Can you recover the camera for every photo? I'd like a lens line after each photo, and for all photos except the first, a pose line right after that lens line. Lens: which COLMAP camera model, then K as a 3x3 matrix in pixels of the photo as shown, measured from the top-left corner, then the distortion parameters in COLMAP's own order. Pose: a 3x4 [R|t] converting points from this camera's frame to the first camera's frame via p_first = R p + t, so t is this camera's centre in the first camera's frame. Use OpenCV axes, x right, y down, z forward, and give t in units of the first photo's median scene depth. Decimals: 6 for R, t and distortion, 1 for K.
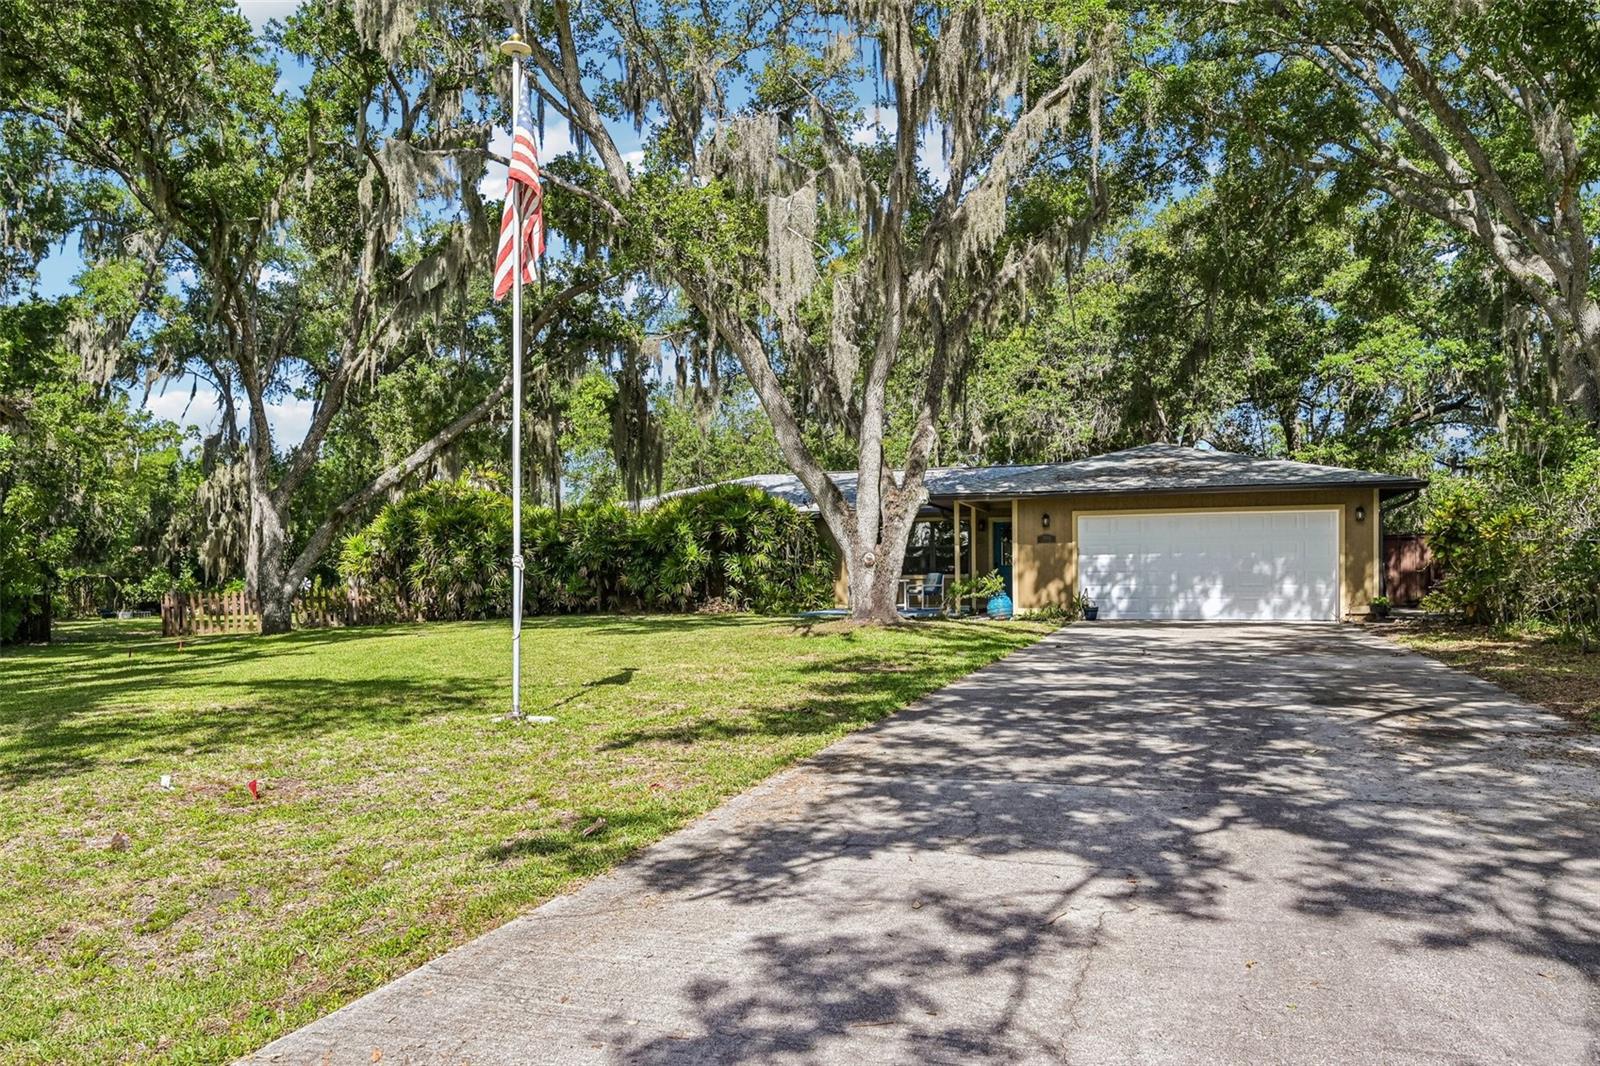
lens RADIAL K [[1181.8, 0, 799.4], [0, 1181.8, 611.1], [0, 0, 1]] dist [0.006450, 0.001707]
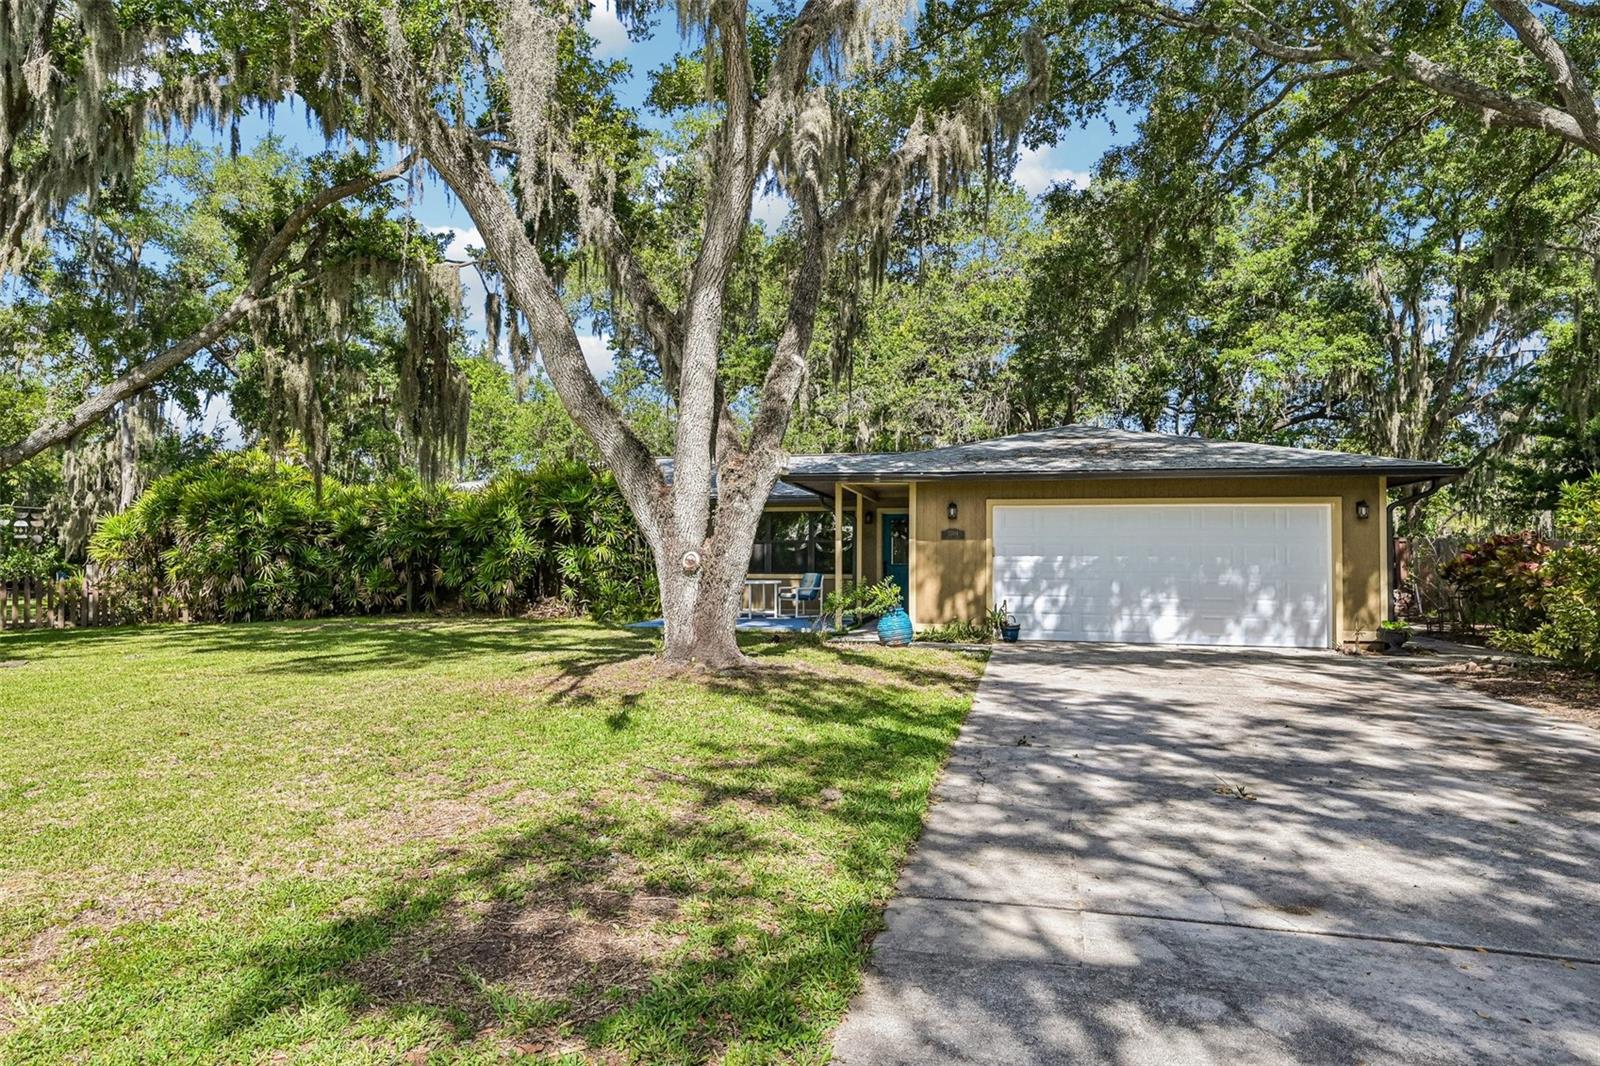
lens RADIAL K [[935.7, 0, 800.0], [0, 935.7, 533.0], [0, 0, 1]] dist [0.000231, -0.000633]
pose [[0.996223, 0.019975, 0.084508, 0.056875], [-0.014885, 0.998061, -0.060440, -0.023380], [-0.085552, 0.058953, 0.994588, 0.394443]]
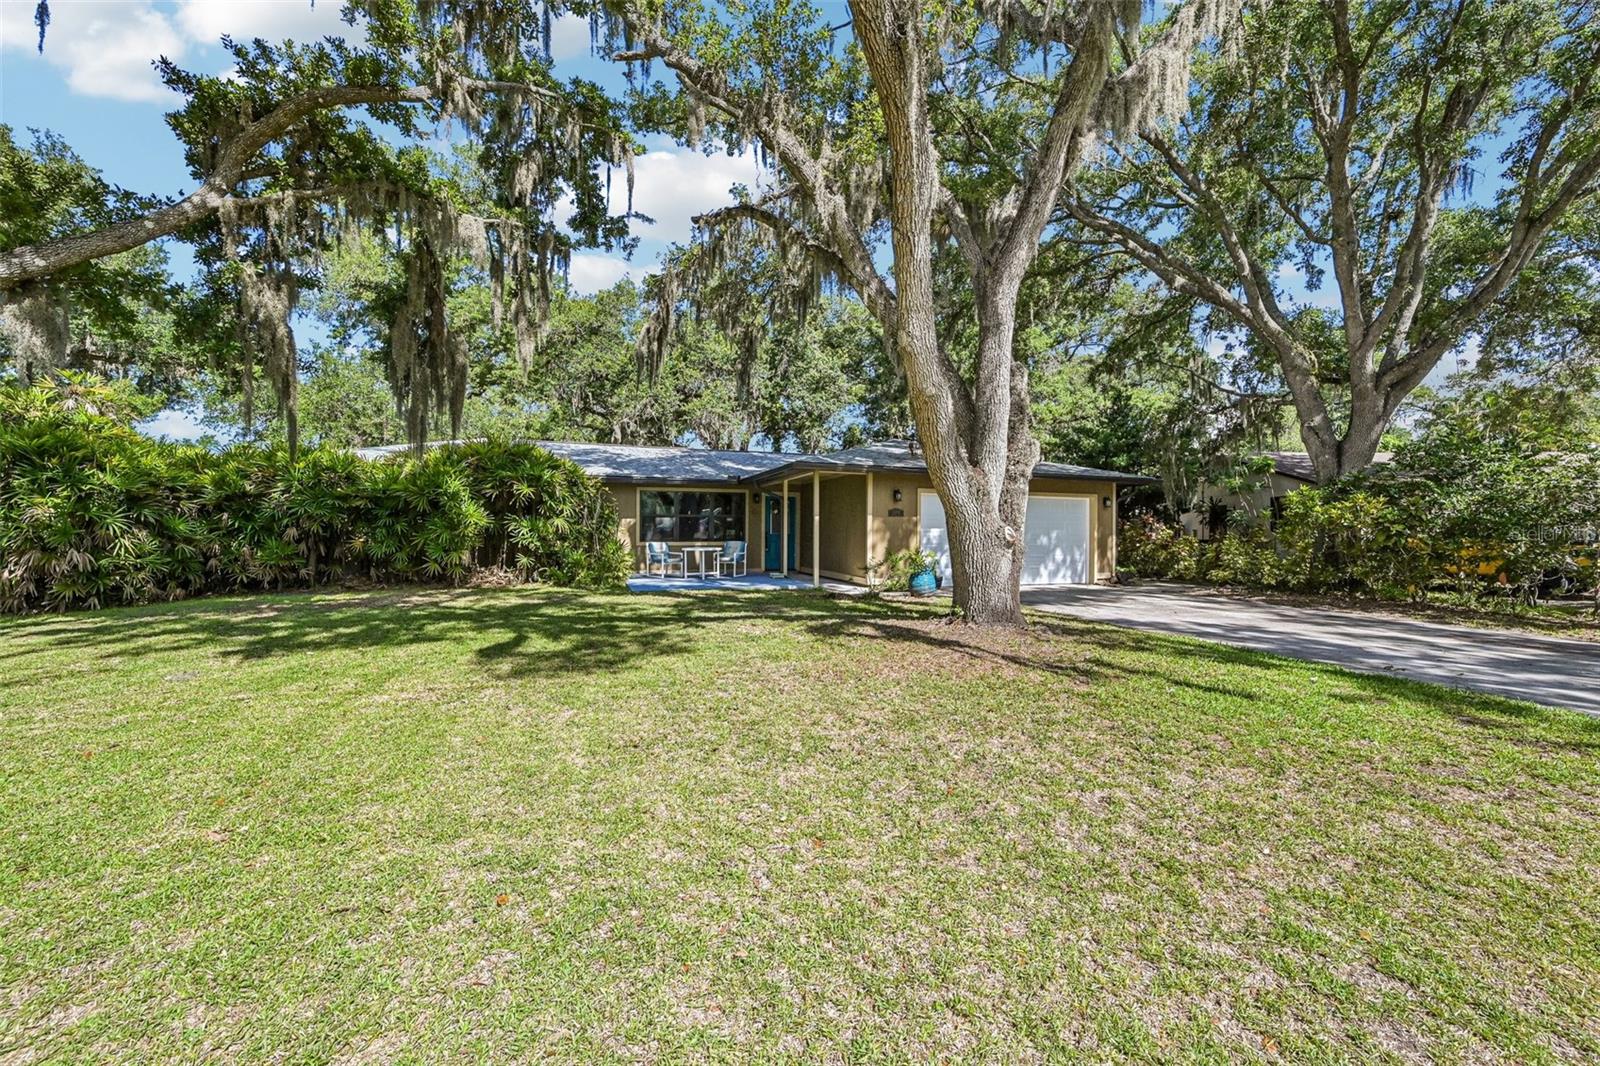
lens RADIAL K [[631.6, 0, 815.3], [0, 631.6, 535.7], [0, 0, 1]] dist [0.002337, 0.000191]
pose [[0.795151, 0.011885, 0.606295, -0.194840], [0.006169, 0.999598, -0.027686, -0.023316], [-0.606380, 0.025755, 0.794758, 0.581557]]
